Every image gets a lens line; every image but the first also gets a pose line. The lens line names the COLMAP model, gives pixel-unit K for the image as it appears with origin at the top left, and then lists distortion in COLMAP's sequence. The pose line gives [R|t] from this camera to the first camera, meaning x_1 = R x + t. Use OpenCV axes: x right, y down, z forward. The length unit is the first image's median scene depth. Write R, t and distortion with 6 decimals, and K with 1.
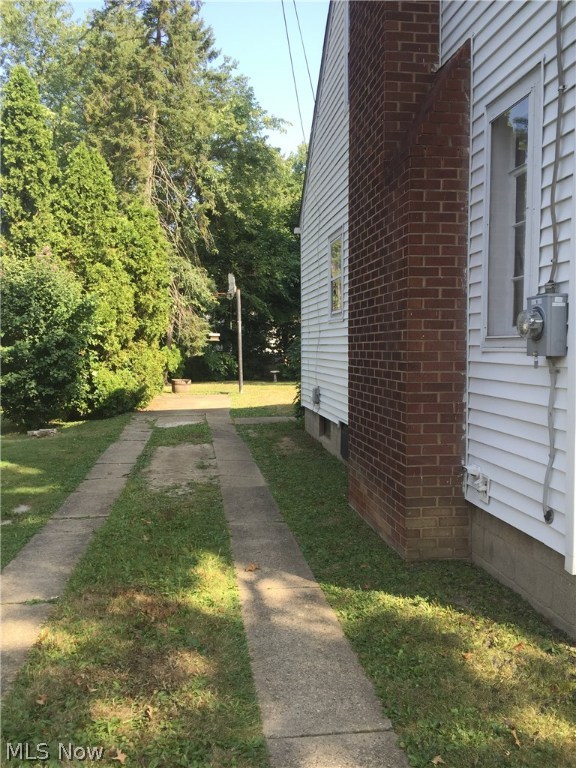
lens RADIAL K [[655.4, 0, 287.9], [0, 655.4, 382.9], [0, 0, 1]] dist [0.079595, -0.099303]
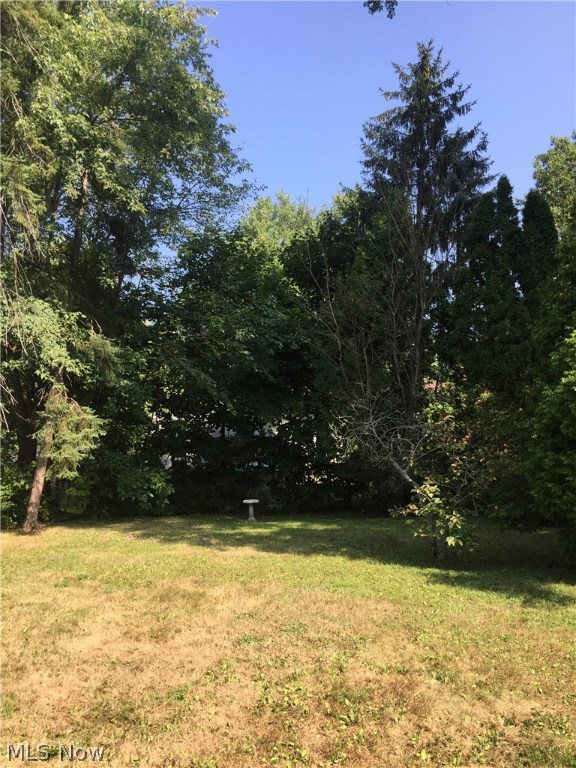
lens RADIAL K [[655.4, 0, 290.1], [0, 655.4, 390.7], [0, 0, 1]] dist [0.079595, -0.099303]
pose [[0.993317, -0.011953, -0.114799, 0.114720], [-0.005539, 0.988540, -0.150858, -0.035705], [0.115286, 0.150486, 0.981867, 0.558736]]
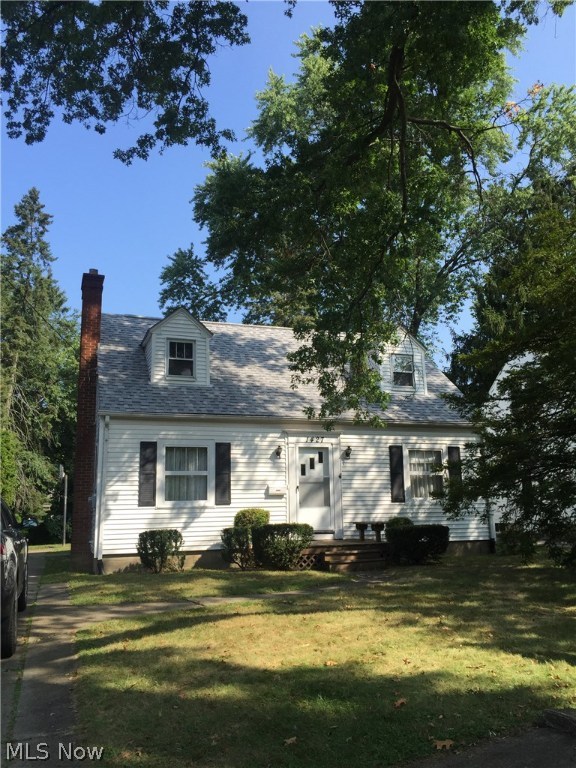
lens RADIAL K [[655.4, 0, 290.0], [0, 655.4, 398.1], [0, 0, 1]] dist [0.079595, -0.099303]
pose [[0.980532, 0.024994, 0.194764, 0.105011], [0.021184, 0.972613, -0.231464, 0.038353], [-0.195215, 0.231084, 0.953148, -0.478728]]
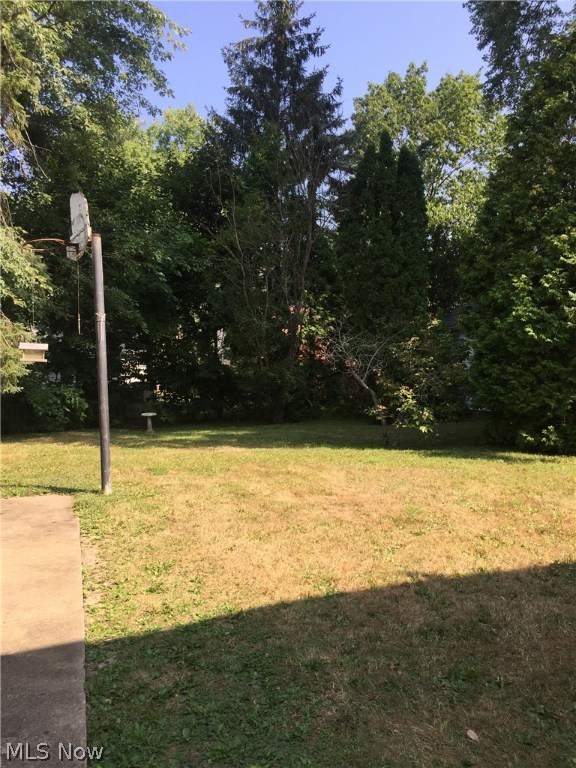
lens RADIAL K [[655.4, 0, 287.9], [0, 655.4, 388.1], [0, 0, 1]] dist [0.079595, -0.099303]
pose [[0.973694, -0.012879, 0.227495, -0.045396], [0.020229, 0.999345, -0.030006, -0.027779], [-0.226960, 0.033819, 0.973317, 0.481382]]
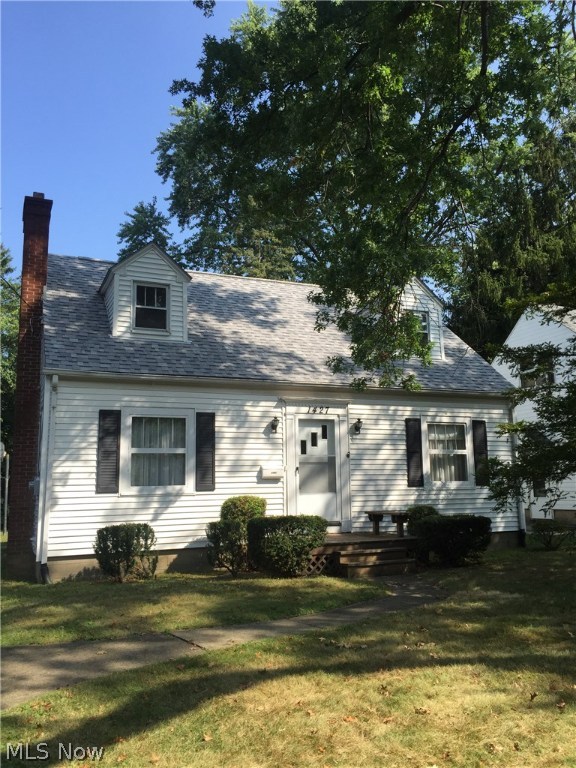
lens RADIAL K [[655.4, 0, 292.6], [0, 655.4, 387.8], [0, 0, 1]] dist [0.079595, -0.099303]
pose [[0.963833, 0.032088, 0.264568, 0.097182], [0.026883, 0.975956, -0.216306, 0.024444], [-0.265148, 0.215595, 0.939795, -0.347033]]
